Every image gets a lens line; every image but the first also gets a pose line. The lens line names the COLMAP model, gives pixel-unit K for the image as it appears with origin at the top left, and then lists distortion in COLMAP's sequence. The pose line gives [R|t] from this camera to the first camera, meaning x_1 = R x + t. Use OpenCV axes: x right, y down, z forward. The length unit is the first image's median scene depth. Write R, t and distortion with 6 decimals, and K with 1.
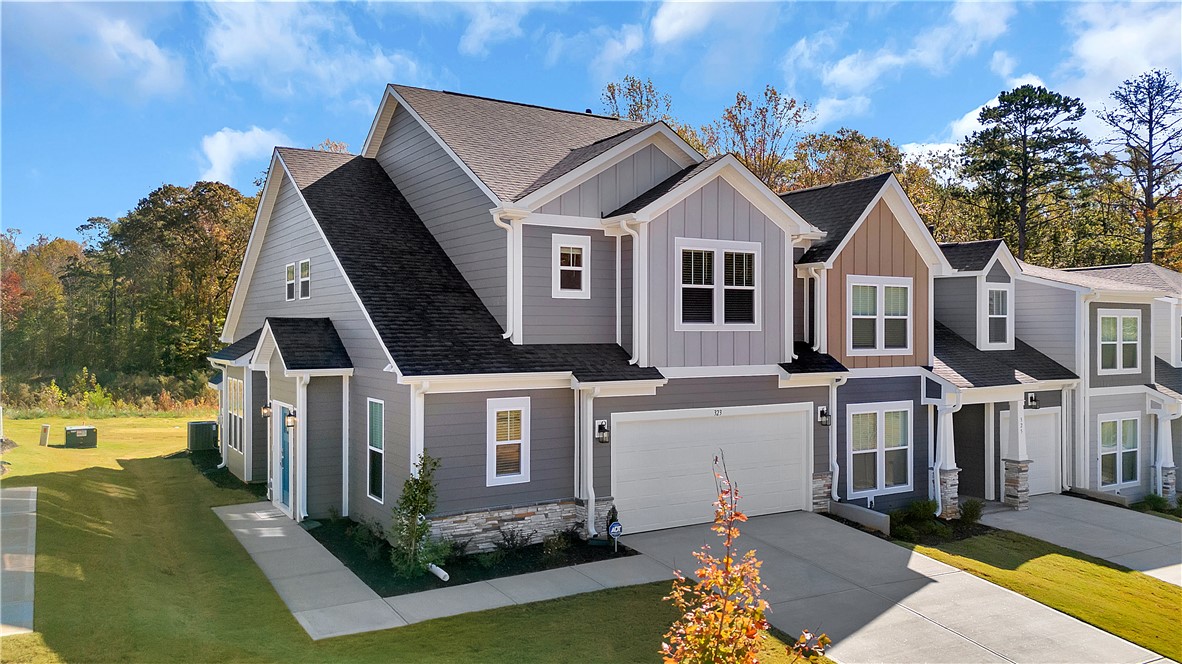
lens RADIAL K [[864.4, 0, 591.0], [0, 864.4, 332.0], [0, 0, 1]] dist [0.057185, -0.005902]
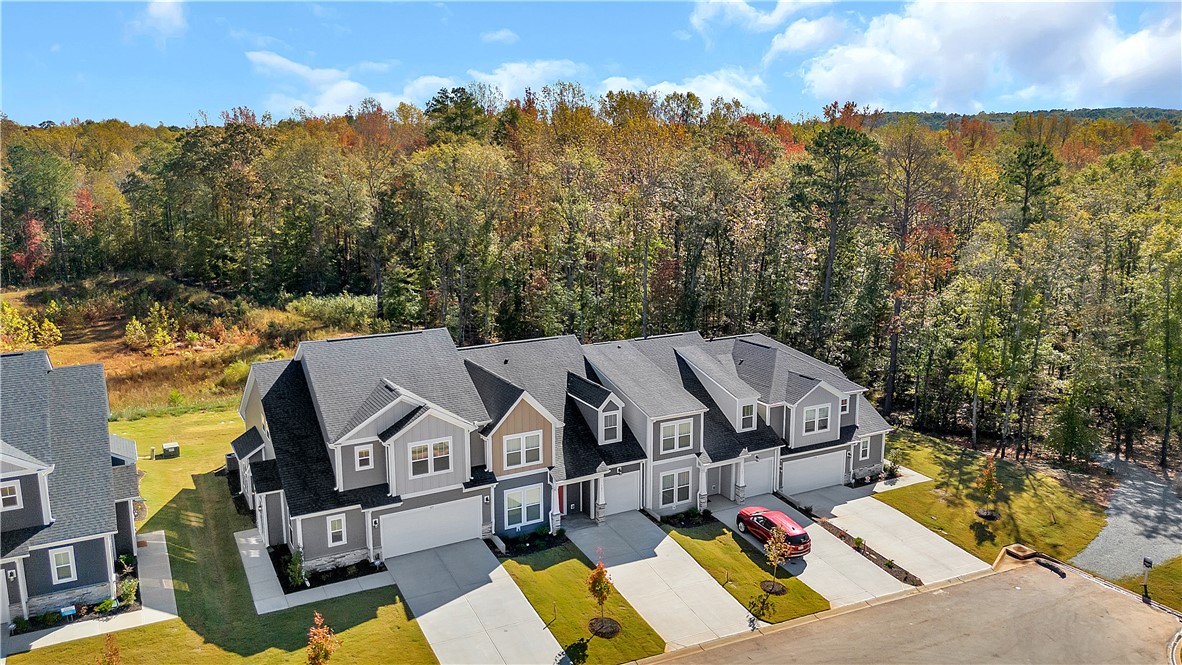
lens RADIAL K [[864.4, 0, 591.0], [0, 864.4, 332.5], [0, 0, 1]] dist [0.057185, -0.005902]
pose [[0.998589, 0.007200, -0.052618, 0.711774], [0.003543, 0.979529, 0.201273, -0.871129], [0.052990, -0.201175, 0.978121, -1.263693]]
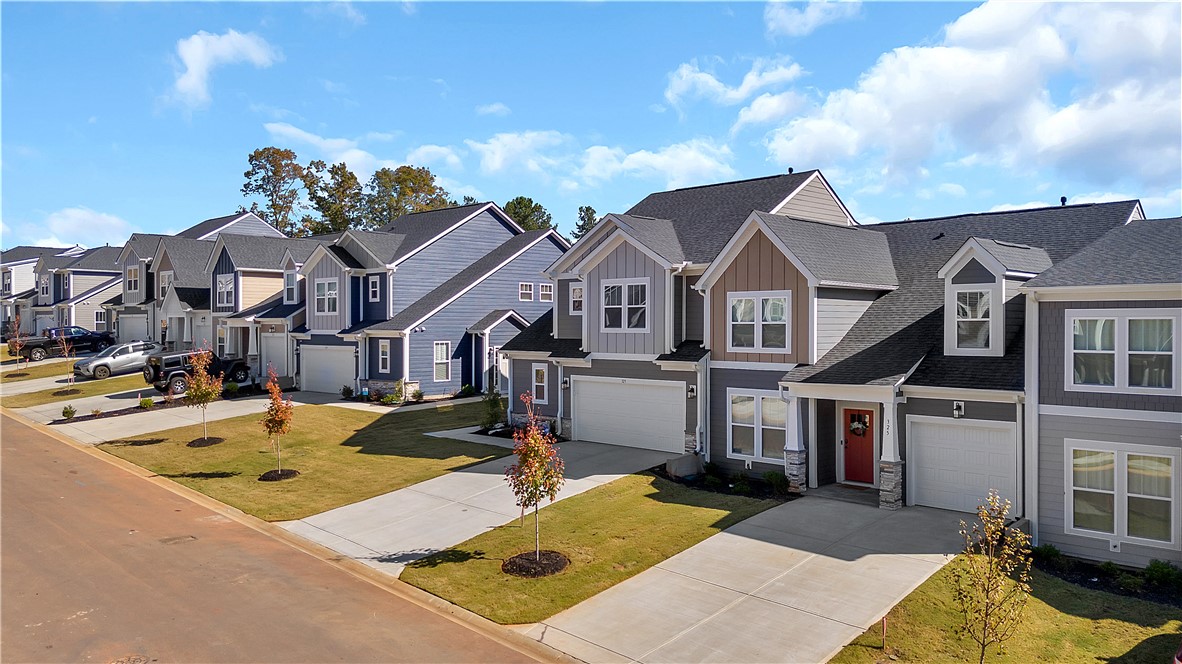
lens RADIAL K [[864.4, 0, 591.0], [0, 864.4, 332.0], [0, 0, 1]] dist [0.057185, -0.005902]
pose [[0.263064, 0.009794, -0.964729, 1.715417], [0.000484, 0.999947, 0.010283, -0.019255], [0.964778, -0.003172, 0.263046, 0.489988]]
